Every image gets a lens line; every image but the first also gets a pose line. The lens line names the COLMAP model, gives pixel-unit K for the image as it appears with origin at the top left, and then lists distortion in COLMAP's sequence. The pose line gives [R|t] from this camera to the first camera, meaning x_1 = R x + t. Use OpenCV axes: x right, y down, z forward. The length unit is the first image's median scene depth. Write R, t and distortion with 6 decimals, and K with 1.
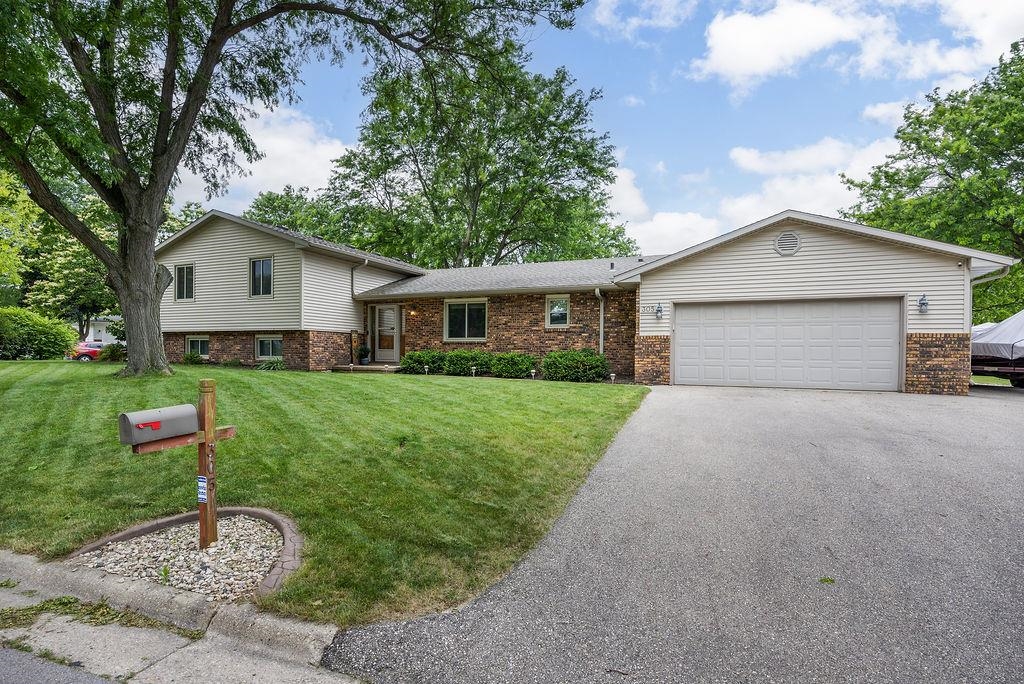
lens RADIAL K [[531.5, 0, 503.4], [0, 531.5, 359.0], [0, 0, 1]] dist [-0.000372, 0.000051]
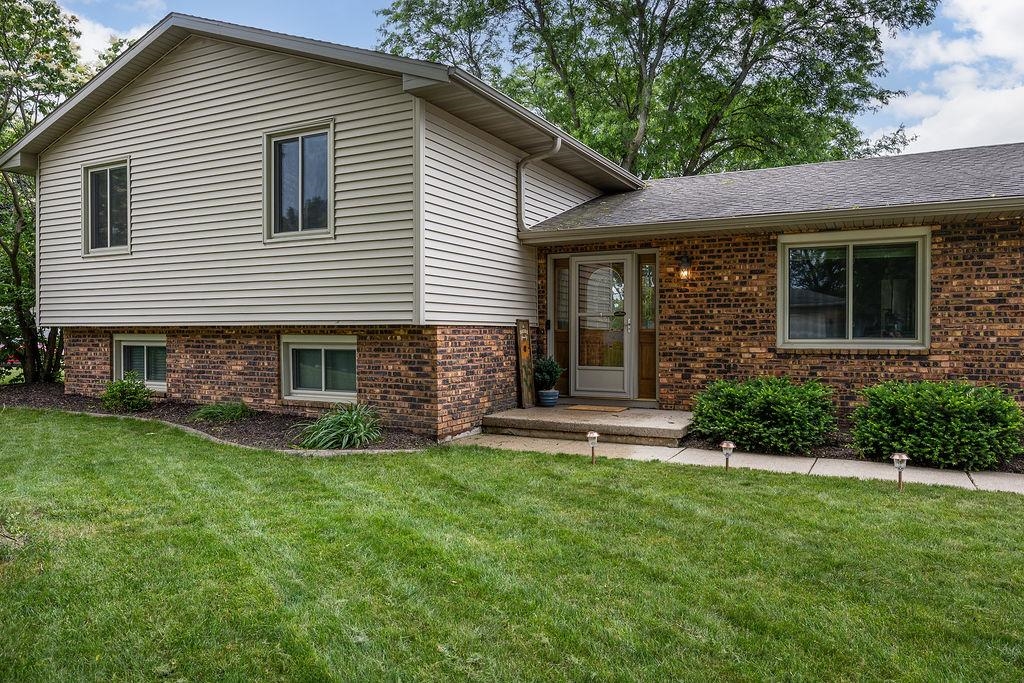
lens RADIAL K [[710.1, 0, 512.6], [0, 710.1, 339.5], [0, 0, 1]] dist [0.003382, 0.001300]
pose [[0.998278, -0.008848, -0.057991, -0.266600], [0.008612, 0.999954, -0.004314, -0.038886], [0.058027, 0.003807, 0.998308, 0.488720]]
